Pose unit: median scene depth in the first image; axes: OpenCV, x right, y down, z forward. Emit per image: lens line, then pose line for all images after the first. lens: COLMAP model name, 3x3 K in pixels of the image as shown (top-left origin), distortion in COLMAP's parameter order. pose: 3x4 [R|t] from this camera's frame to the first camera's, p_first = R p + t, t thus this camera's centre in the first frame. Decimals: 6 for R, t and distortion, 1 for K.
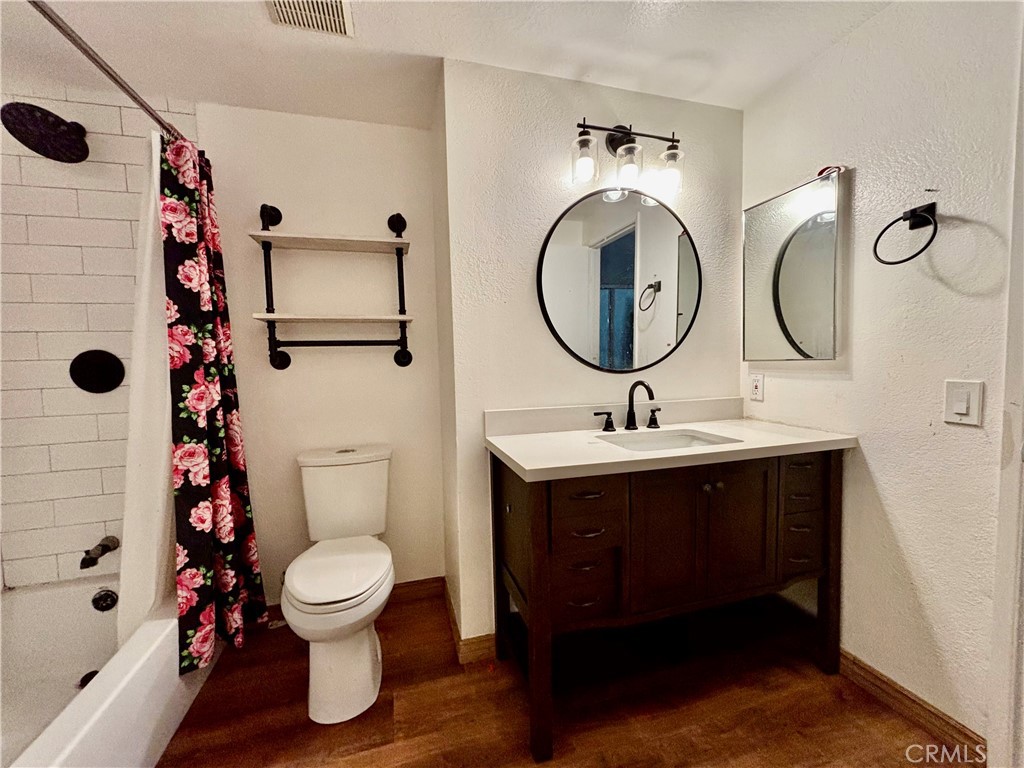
lens RADIAL K [[415.6, 0, 505.2], [0, 415.6, 385.1], [0, 0, 1]] dist [0.007190, -0.000323]
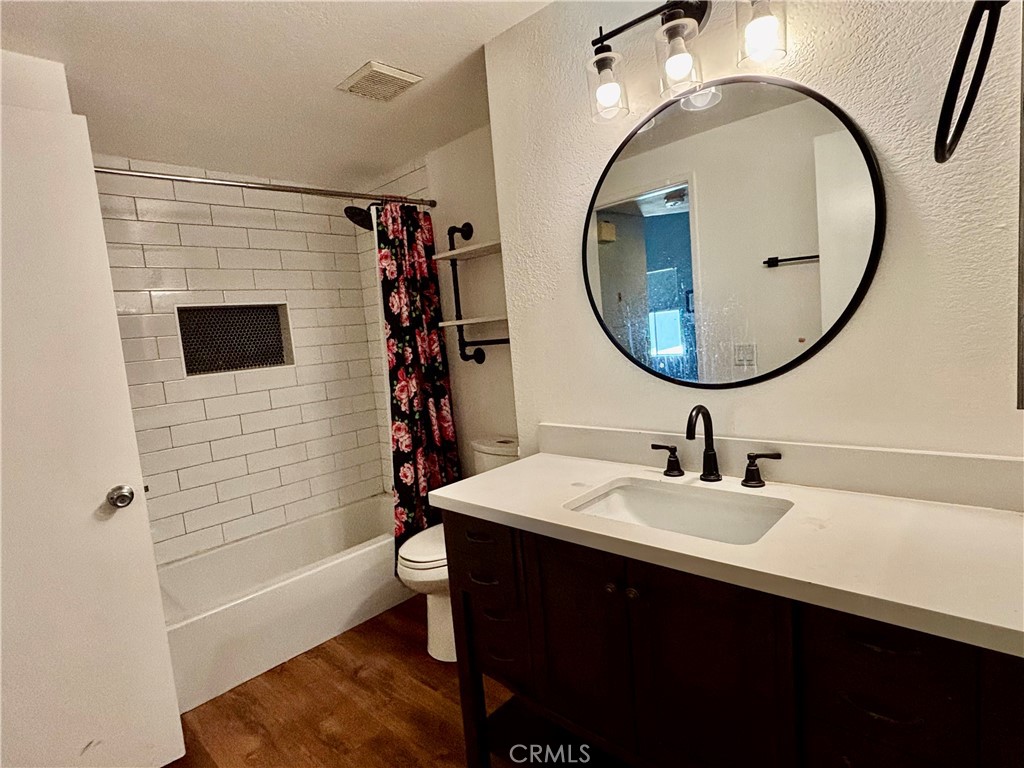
lens RADIAL K [[533.1, 0, 512.0], [0, 533.1, 384.0], [0, 0, 1]] dist [0.033705, -0.000386]
pose [[0.517972, 0.062868, -0.853084, 0.979322], [0.023548, 0.995870, 0.087689, -0.136986], [0.855073, -0.065509, 0.514353, 0.392866]]
